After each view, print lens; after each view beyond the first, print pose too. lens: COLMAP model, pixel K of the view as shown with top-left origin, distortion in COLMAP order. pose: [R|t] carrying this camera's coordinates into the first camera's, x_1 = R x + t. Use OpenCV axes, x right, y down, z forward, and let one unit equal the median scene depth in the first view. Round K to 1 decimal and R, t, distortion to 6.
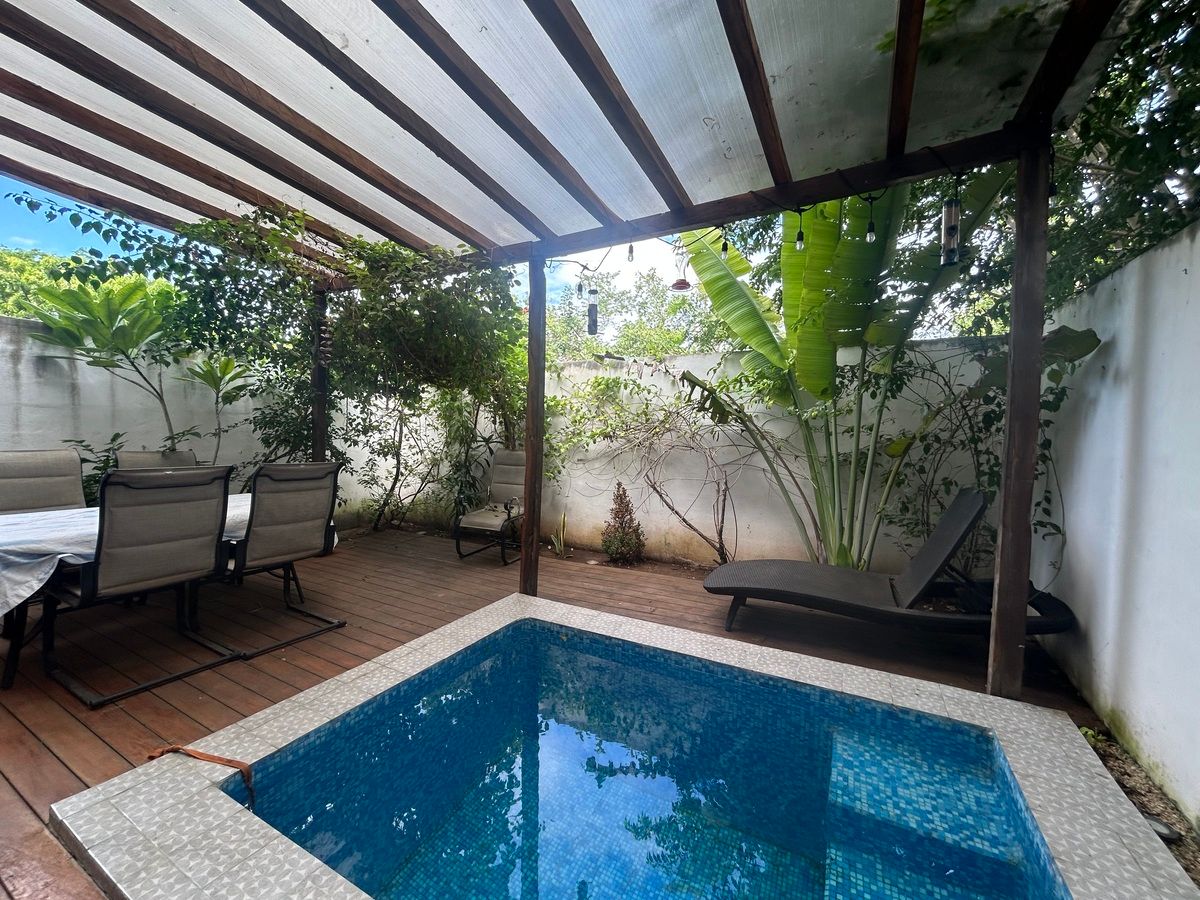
lens RADIAL K [[484.3, 0, 596.1], [0, 484.3, 447.7], [0, 0, 1]] dist [-0.004446, 0.001605]
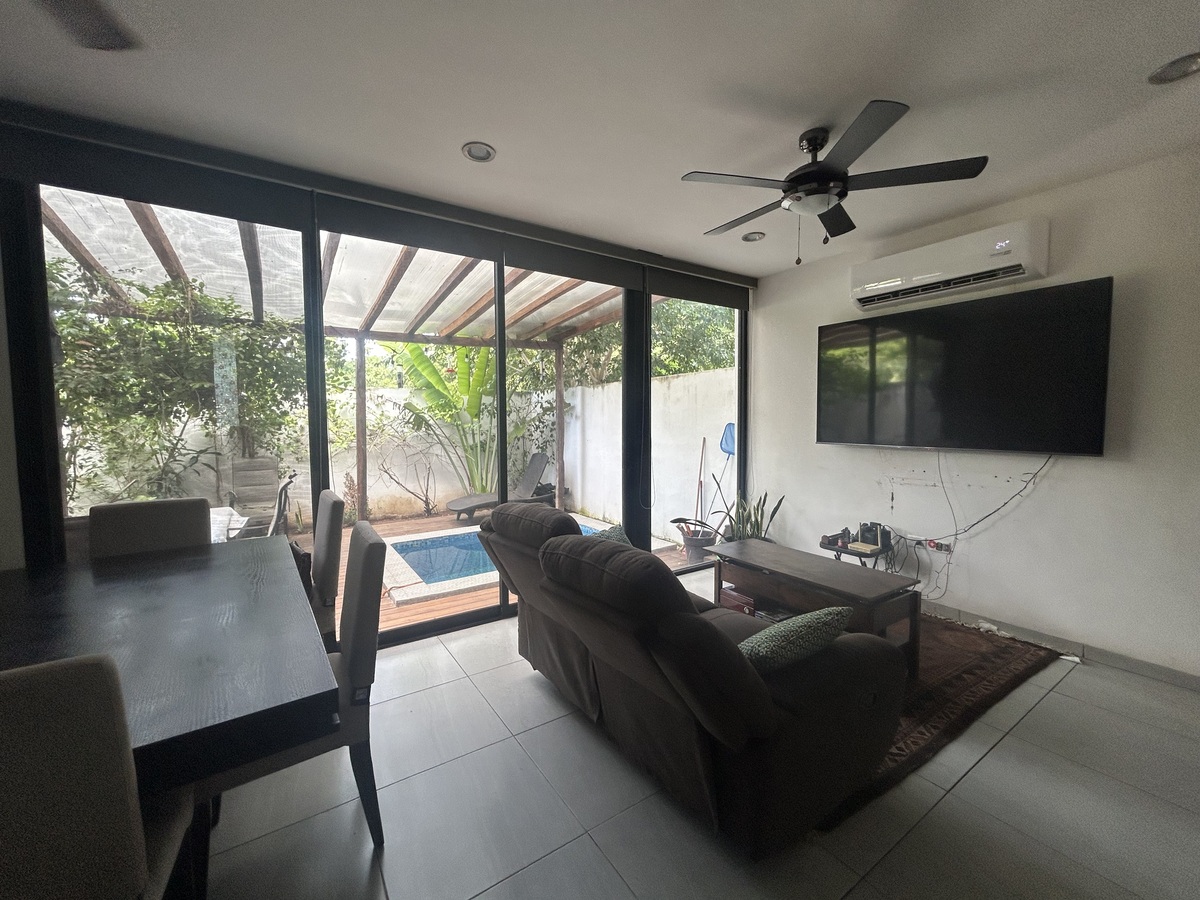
lens RADIAL K [[484.3, 0, 595.7], [0, 484.3, 444.8], [0, 0, 1]] dist [-0.004446, 0.001605]
pose [[0.469630, -0.068118, 0.880231, -1.084181], [0.047904, 0.997516, 0.051636, -0.063469], [-0.881563, 0.017917, 0.471727, -0.440350]]
